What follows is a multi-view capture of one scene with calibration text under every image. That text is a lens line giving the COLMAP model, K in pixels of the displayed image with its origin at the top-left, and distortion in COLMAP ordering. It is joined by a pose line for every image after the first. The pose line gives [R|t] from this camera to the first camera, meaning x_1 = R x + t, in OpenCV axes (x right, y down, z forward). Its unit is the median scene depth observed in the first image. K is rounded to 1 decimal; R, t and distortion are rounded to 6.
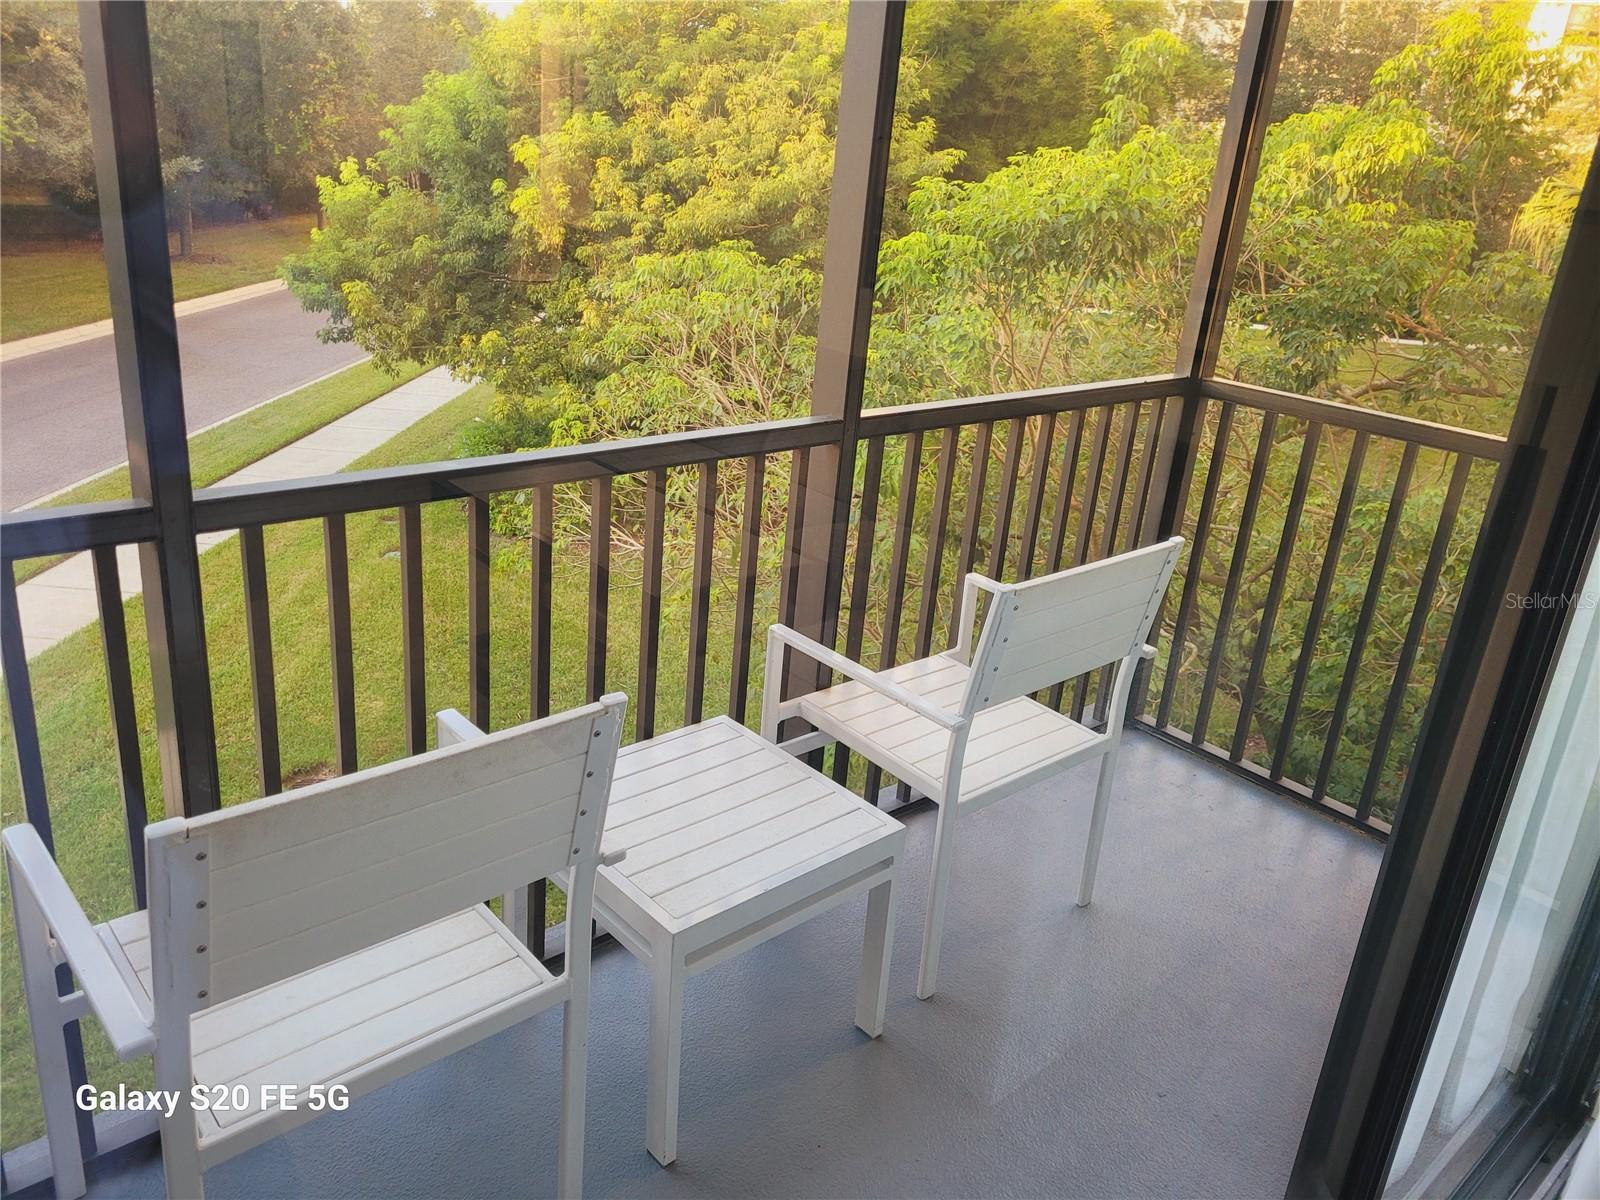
lens RADIAL K [[1210.0, 0, 795.9], [0, 1210.0, 595.3], [0, 0, 1]] dist [0.046702, -0.042105]
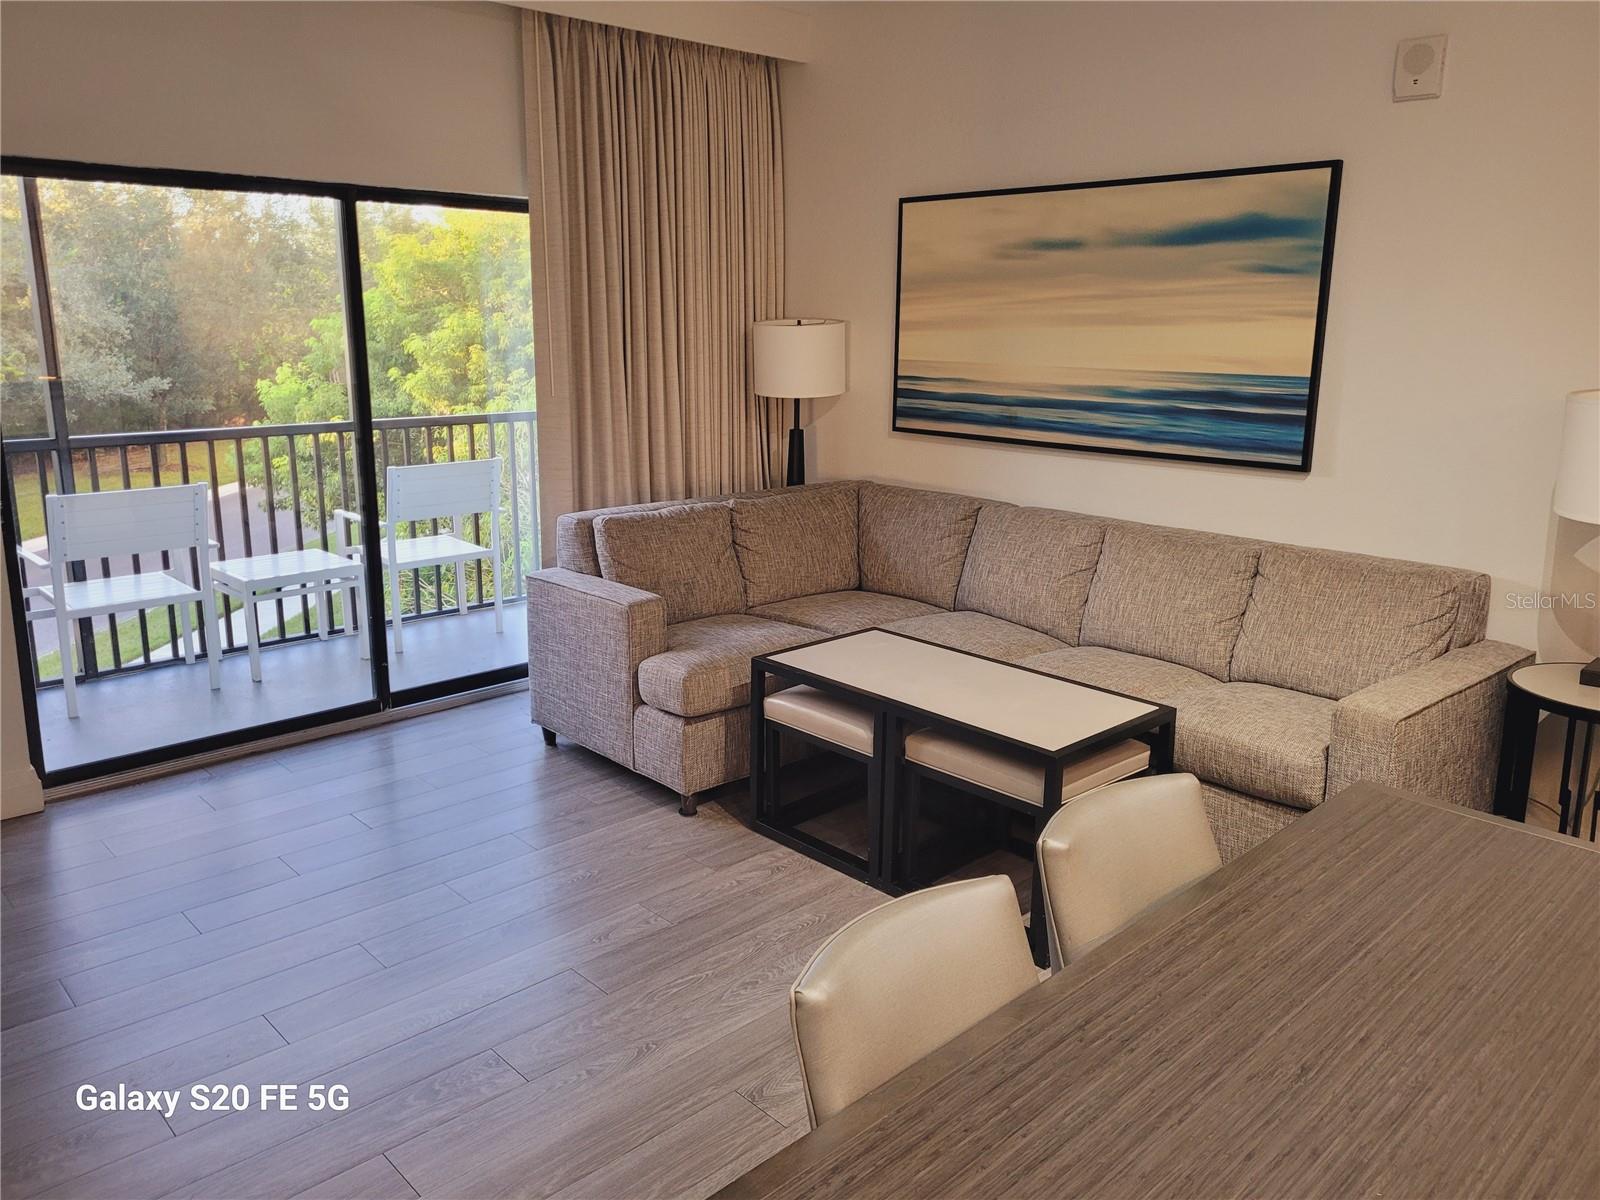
lens RADIAL K [[1210.0, 0, 803.7], [0, 1210.0, 596.9], [0, 0, 1]] dist [0.046702, -0.042105]
pose [[0.996592, -0.080828, 0.016448, 0.116362], [0.082315, 0.987372, -0.135353, 0.082245], [-0.005300, 0.136246, 0.990661, -0.183302]]
